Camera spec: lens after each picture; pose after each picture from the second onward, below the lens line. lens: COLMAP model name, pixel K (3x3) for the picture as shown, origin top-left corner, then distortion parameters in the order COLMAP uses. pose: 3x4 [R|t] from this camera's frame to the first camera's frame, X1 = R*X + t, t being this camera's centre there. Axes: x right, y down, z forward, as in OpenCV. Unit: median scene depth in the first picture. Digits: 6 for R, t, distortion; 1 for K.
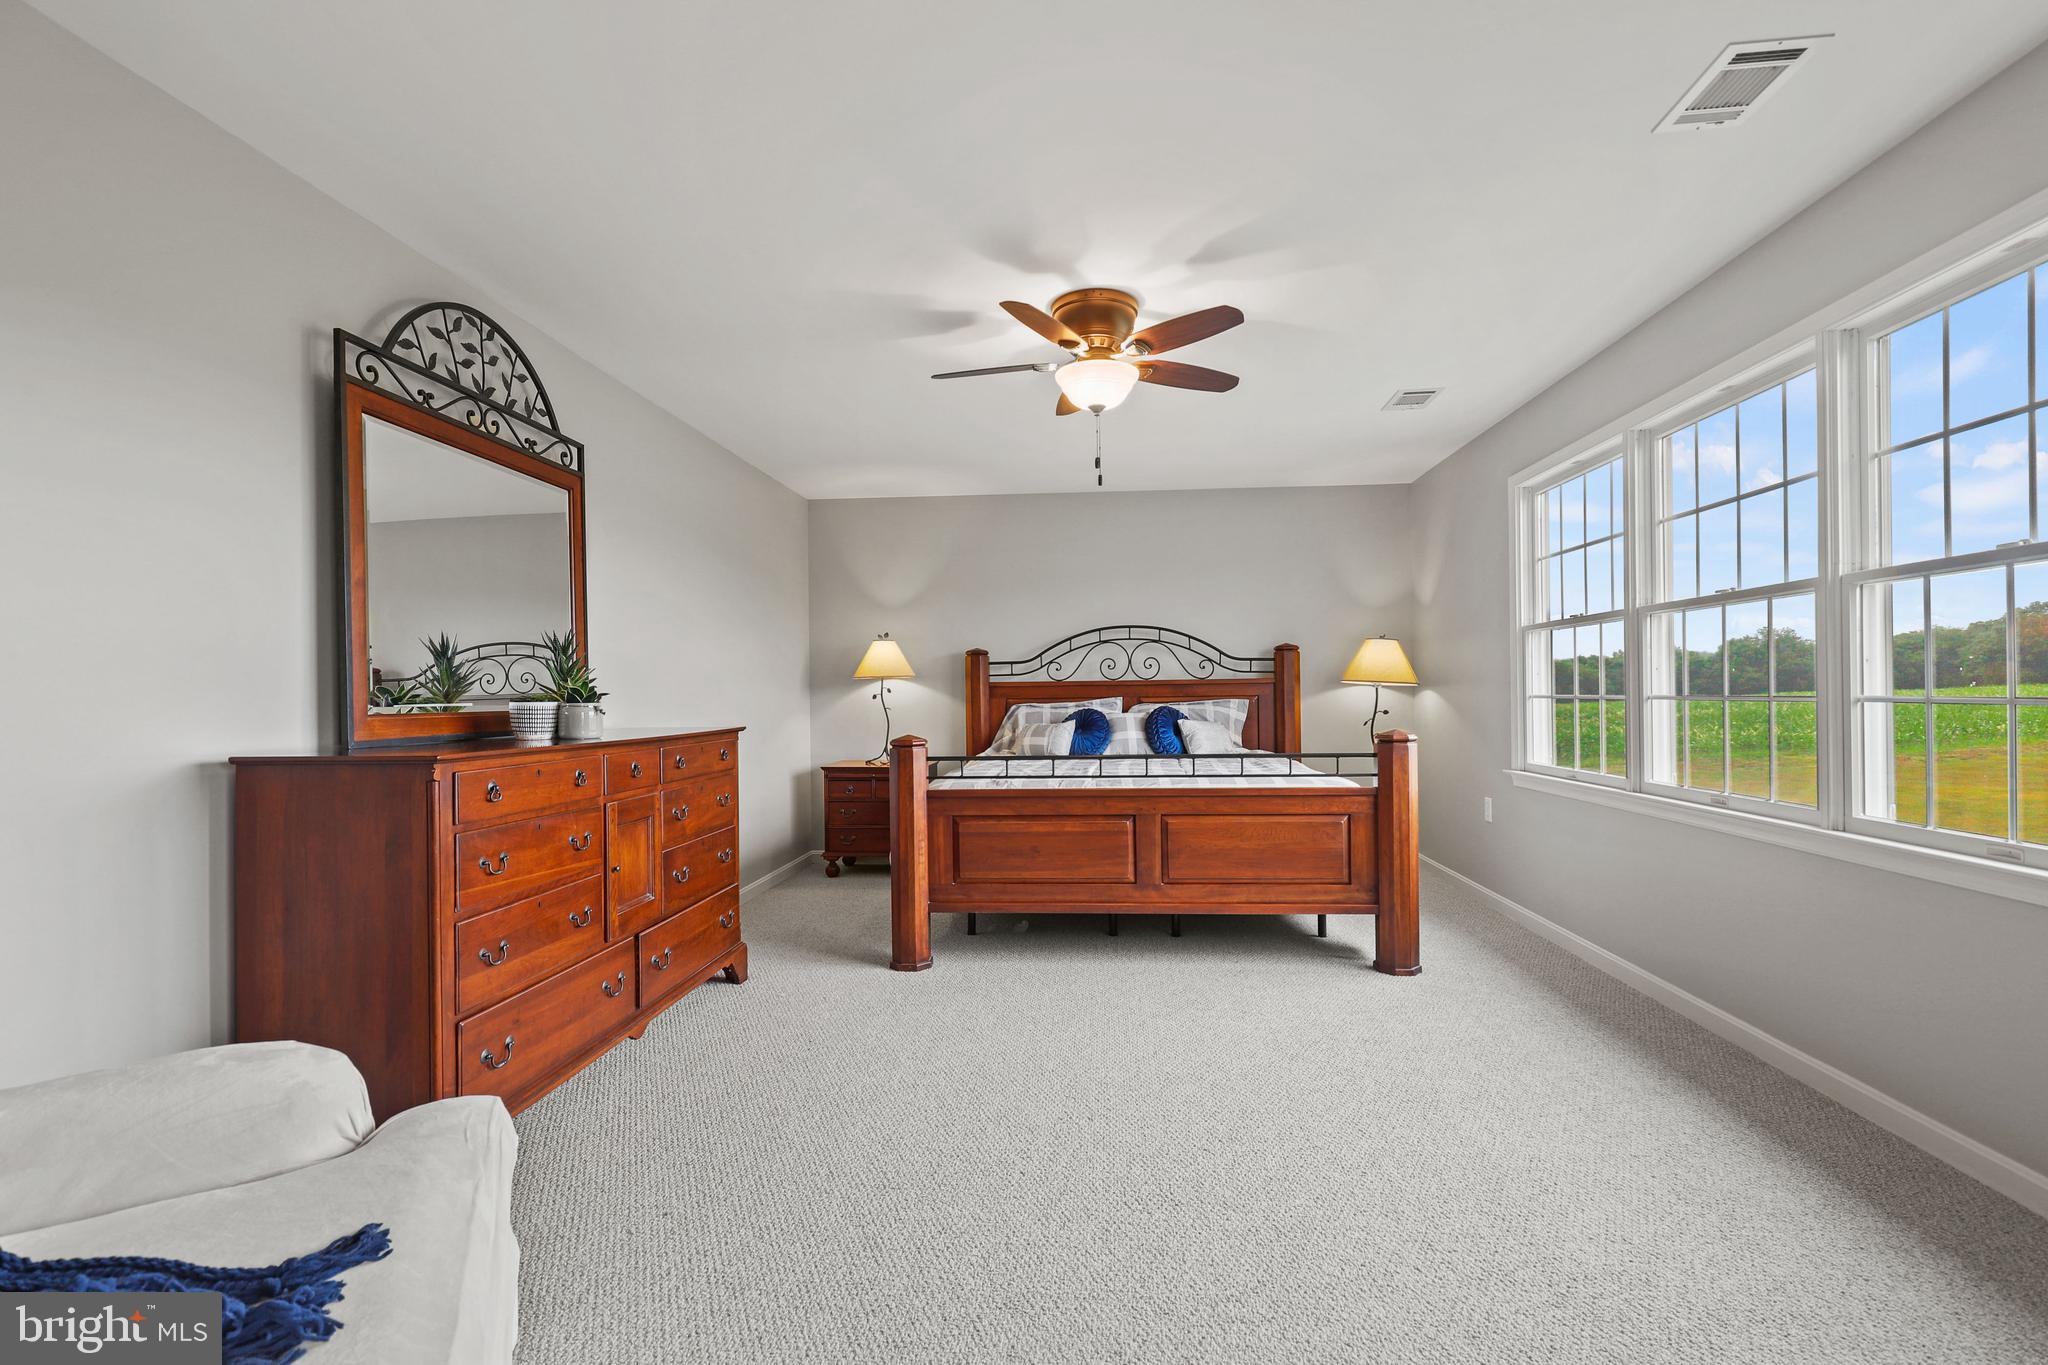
lens RADIAL K [[931.6, 0, 1030.5], [0, 931.6, 690.4], [0, 0, 1]] dist [0.000986, 0.000034]
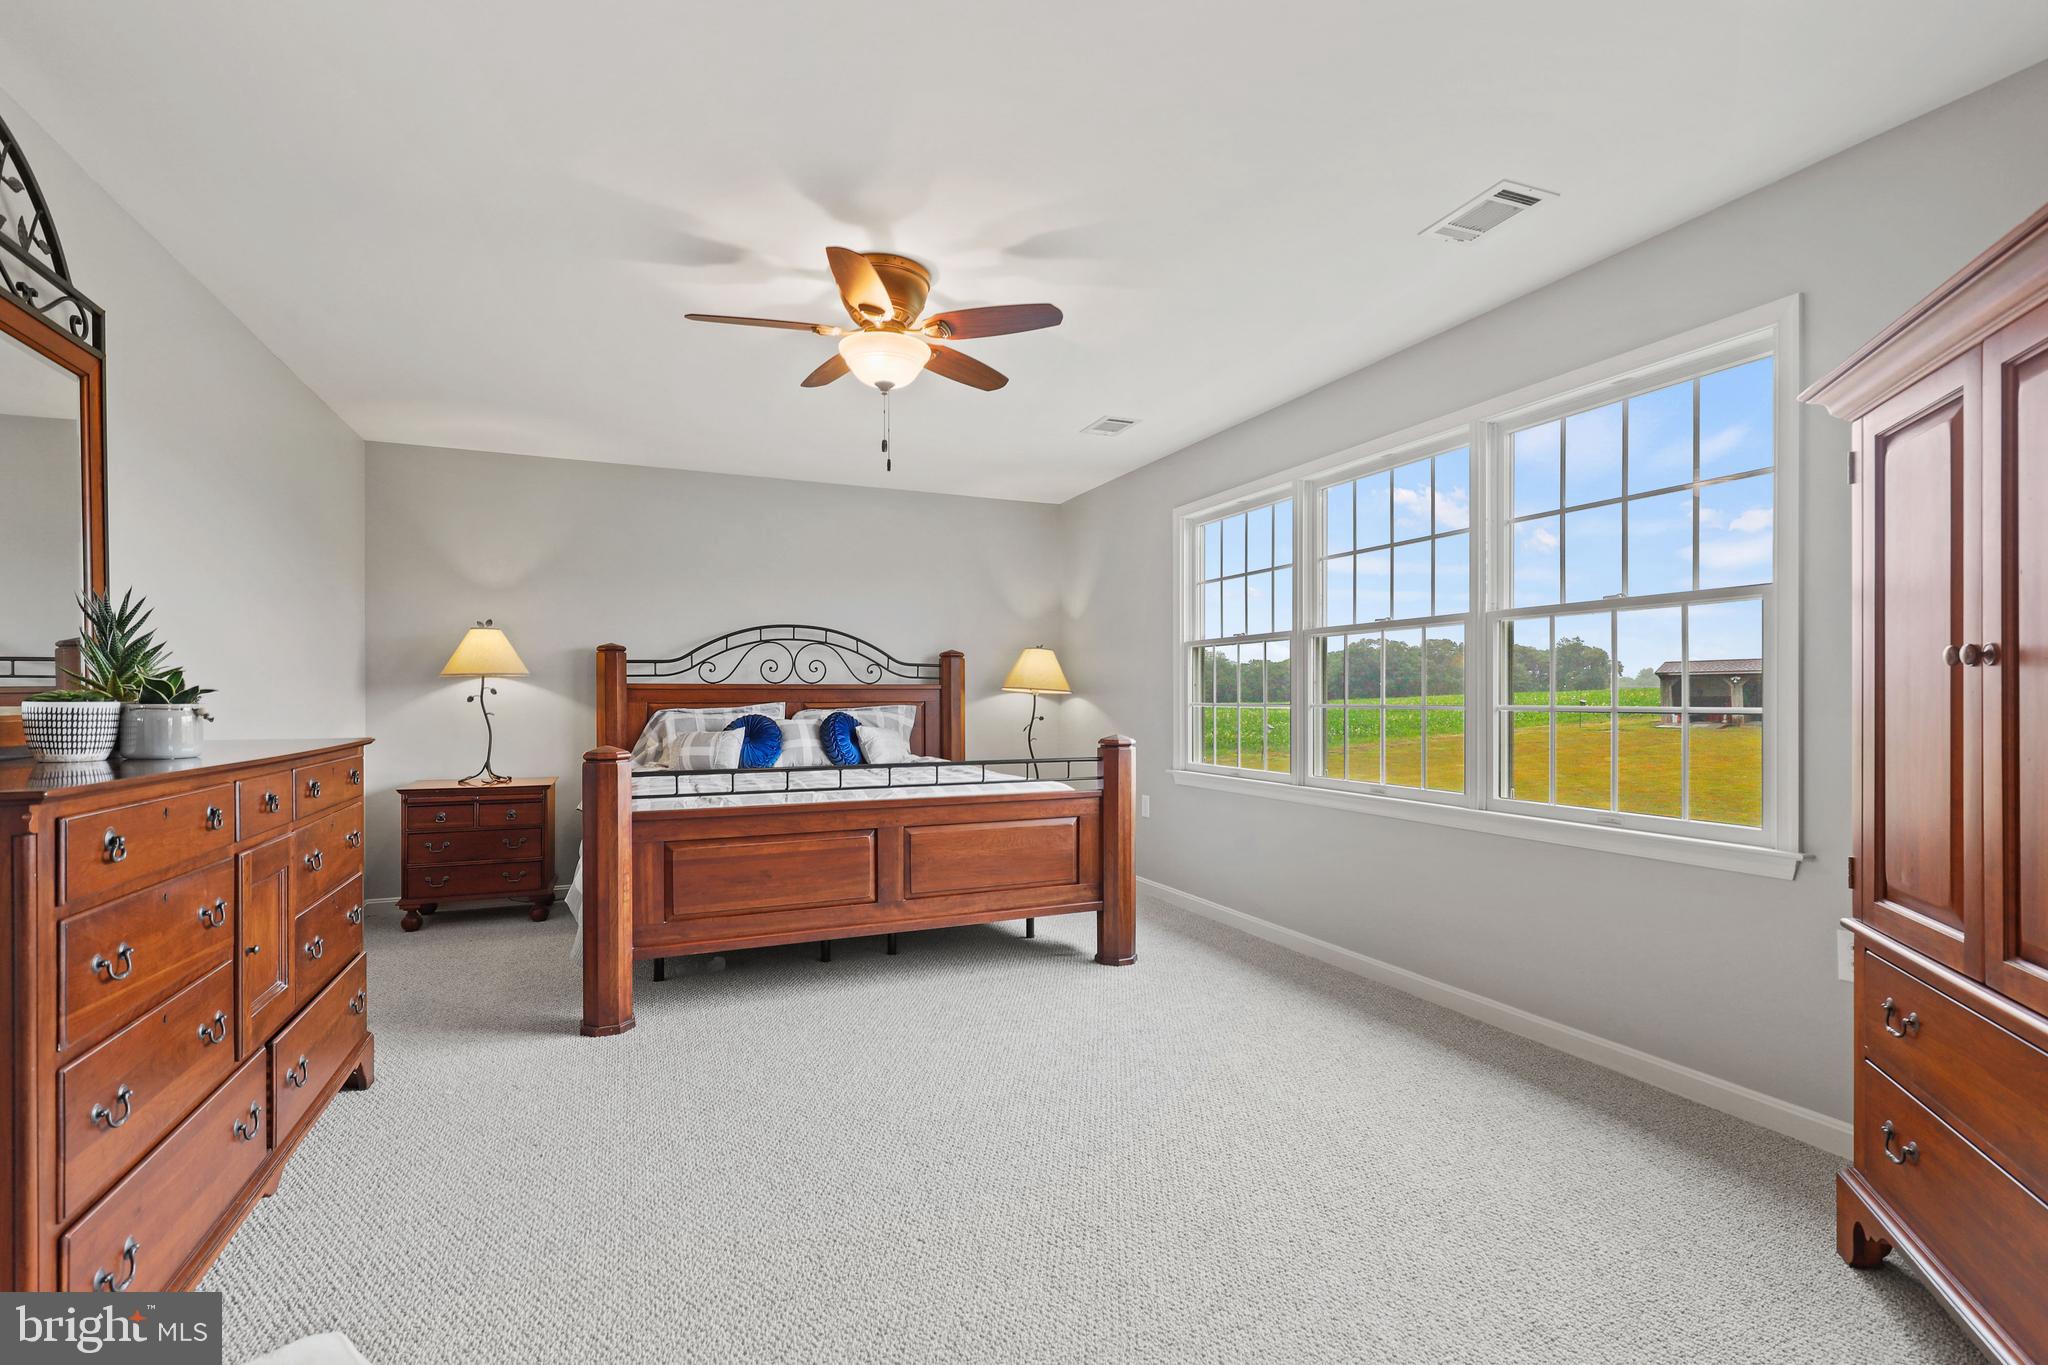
lens RADIAL K [[944.3, 0, 1038.8], [0, 944.3, 697.3], [0, 0, 1]] dist [0.001939, 0.000092]
pose [[0.880689, 0.010612, 0.473575, -0.179919], [-0.010802, 0.999939, -0.002318, 0.002615], [-0.473571, -0.003075, 0.880750, 0.085272]]
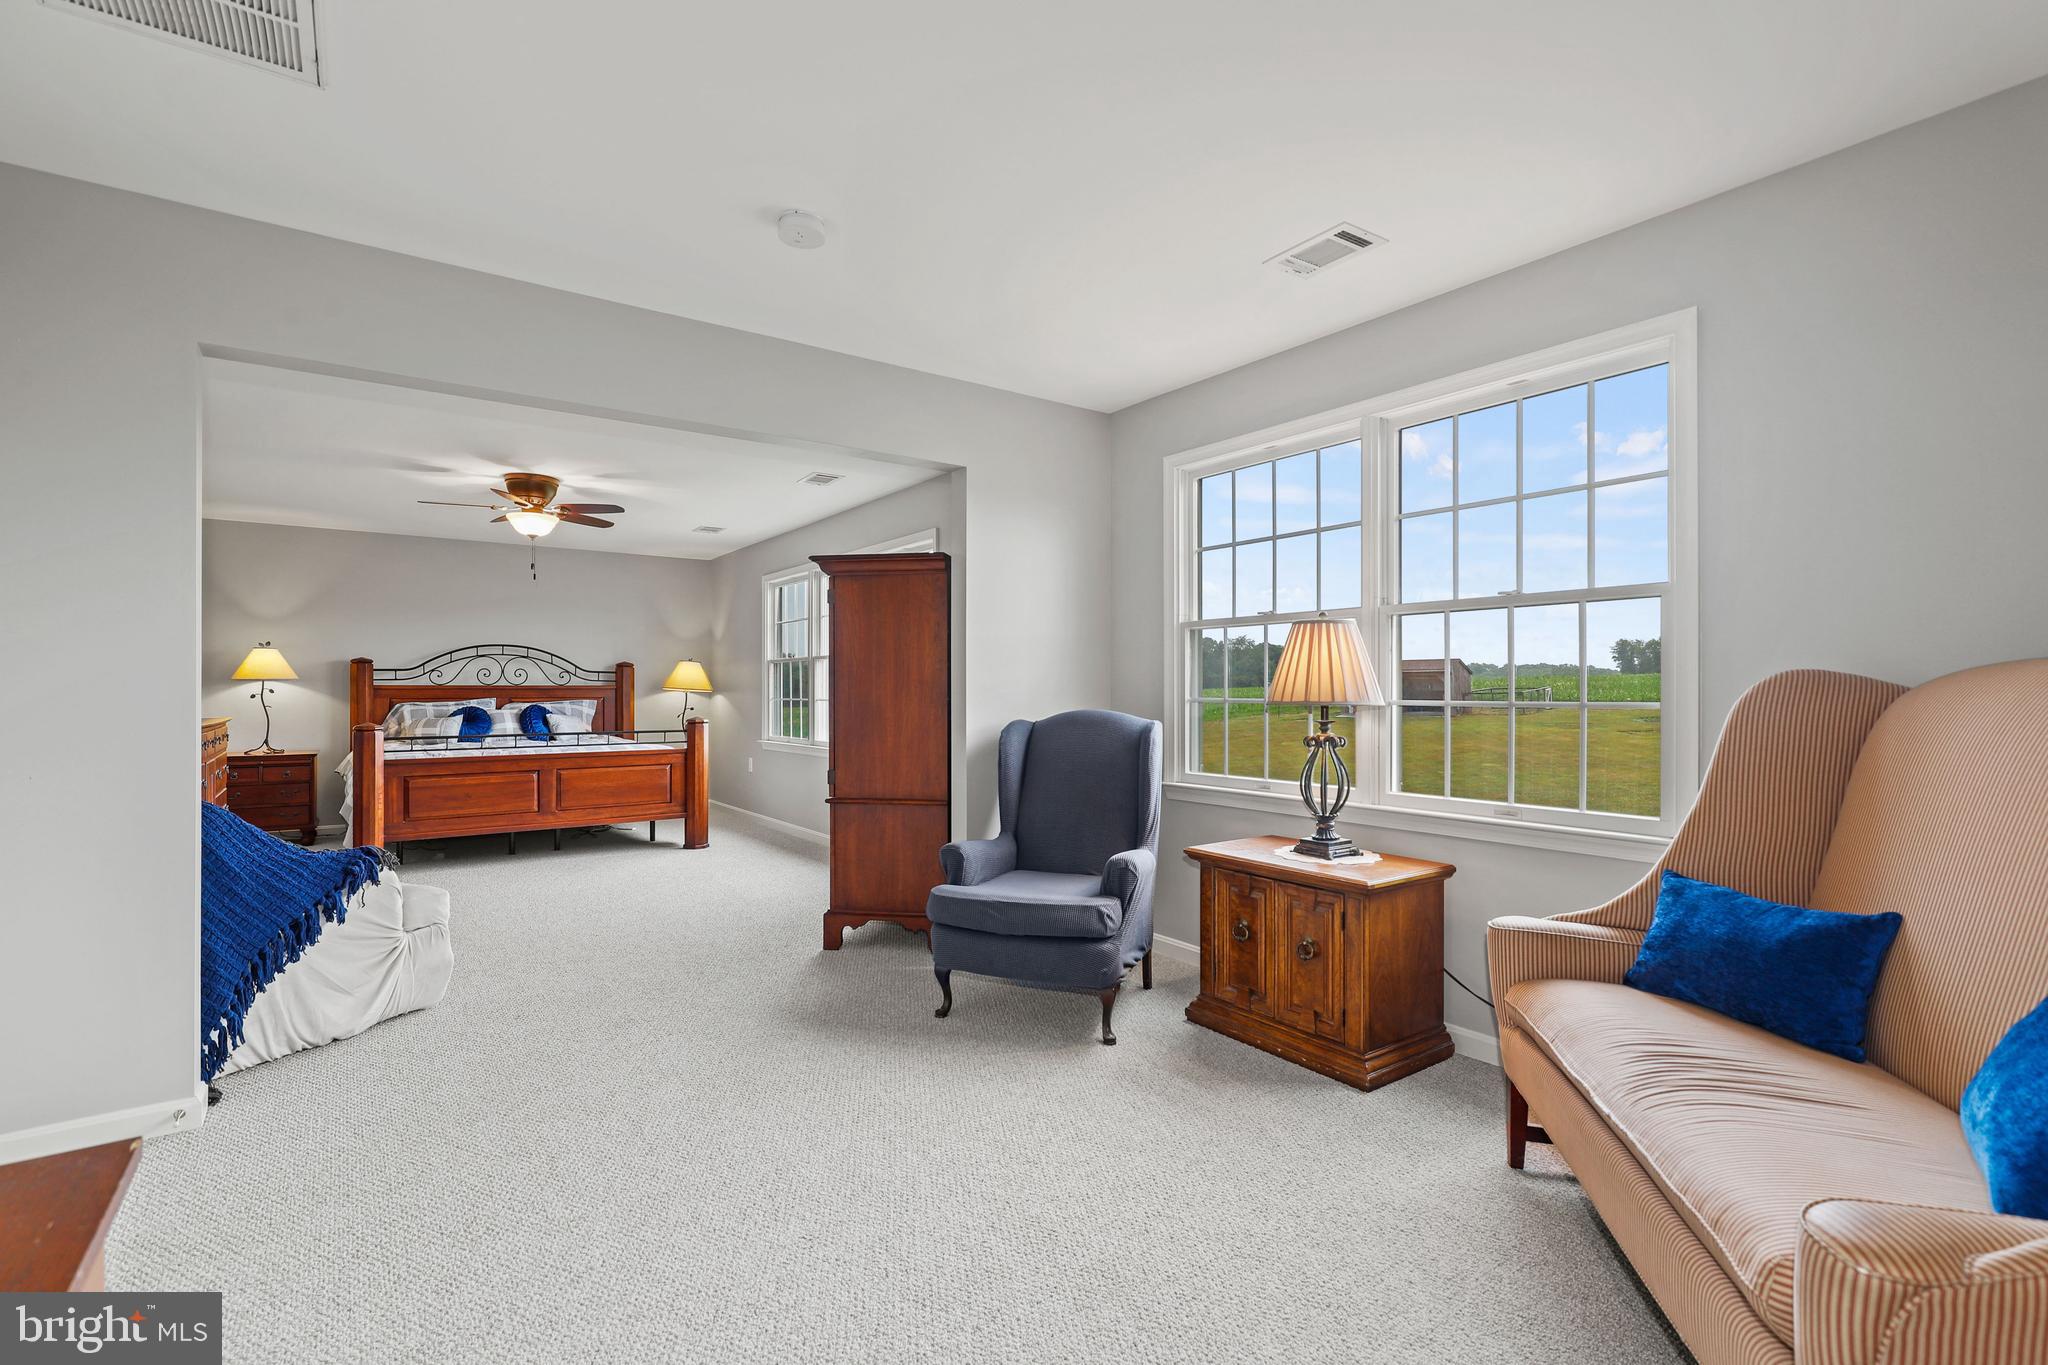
lens RADIAL K [[931.6, 0, 1030.5], [0, 931.6, 690.4], [0, 0, 1]] dist [0.000986, 0.000034]
pose [[0.757008, 0.011644, 0.653302, -0.284425], [-0.010673, 0.999928, -0.005455, -0.006520], [-0.653318, -0.002844, 0.757078, -0.749561]]
